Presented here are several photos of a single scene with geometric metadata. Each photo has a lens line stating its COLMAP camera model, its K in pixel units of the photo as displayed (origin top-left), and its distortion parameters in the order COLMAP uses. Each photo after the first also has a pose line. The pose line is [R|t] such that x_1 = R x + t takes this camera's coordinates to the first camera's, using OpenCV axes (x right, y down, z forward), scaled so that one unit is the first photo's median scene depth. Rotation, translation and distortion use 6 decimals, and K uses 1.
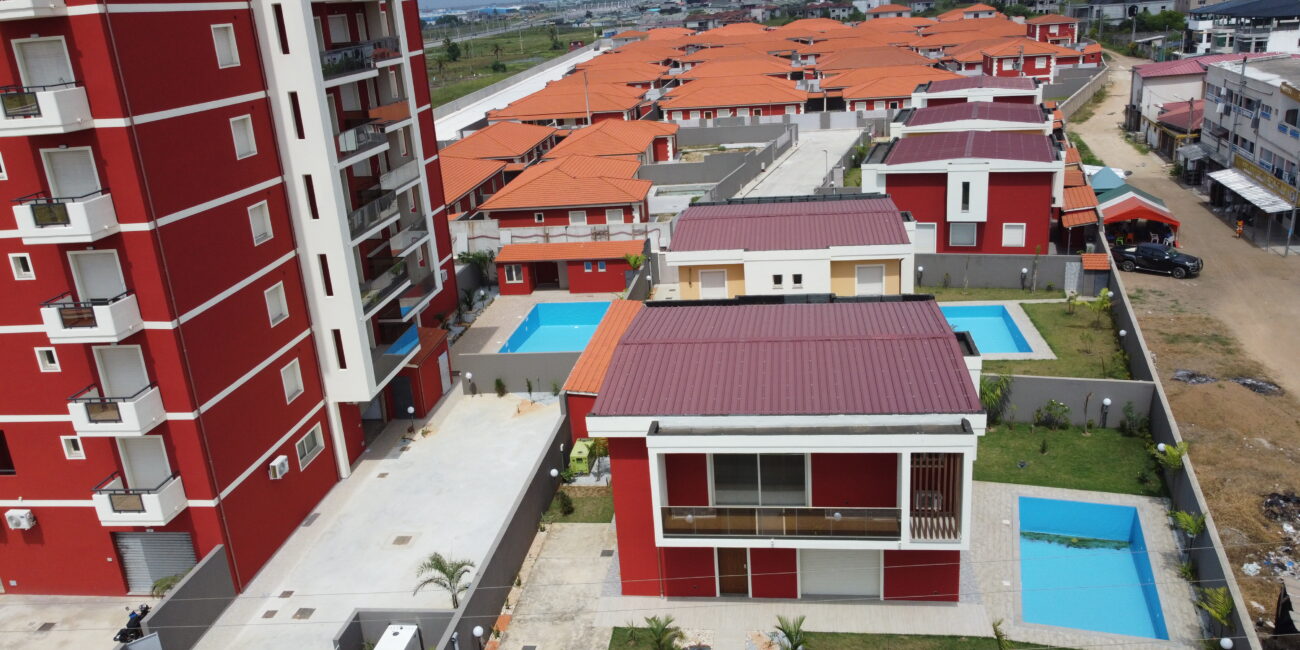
lens RADIAL K [[980.3, 0, 650.0], [0, 980.3, 325.0], [0, 0, 1]] dist [0.007392, -0.028355]
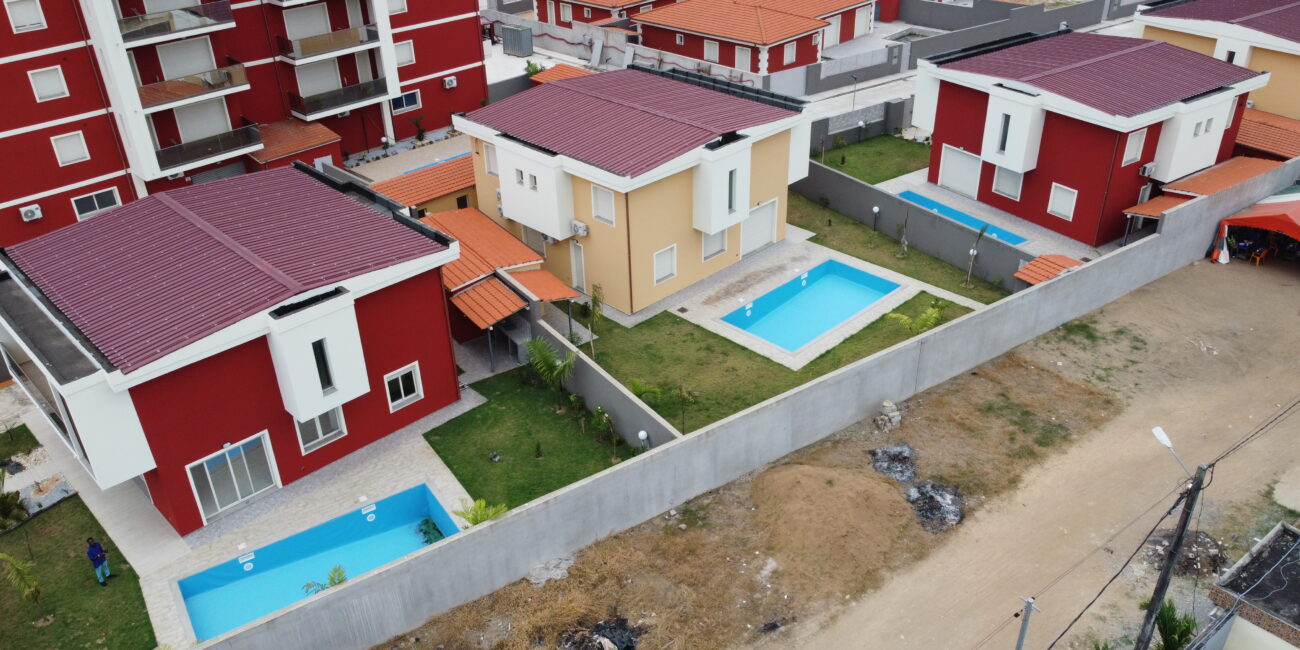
lens RADIAL K [[980.3, 0, 650.0], [0, 980.3, 325.0], [0, 0, 1]] dist [0.007392, -0.028355]
pose [[0.791161, 0.350607, -0.501138, 0.744726], [-0.225235, 0.928814, 0.294233, -0.215891], [0.568625, -0.119911, 0.813810, 0.313594]]
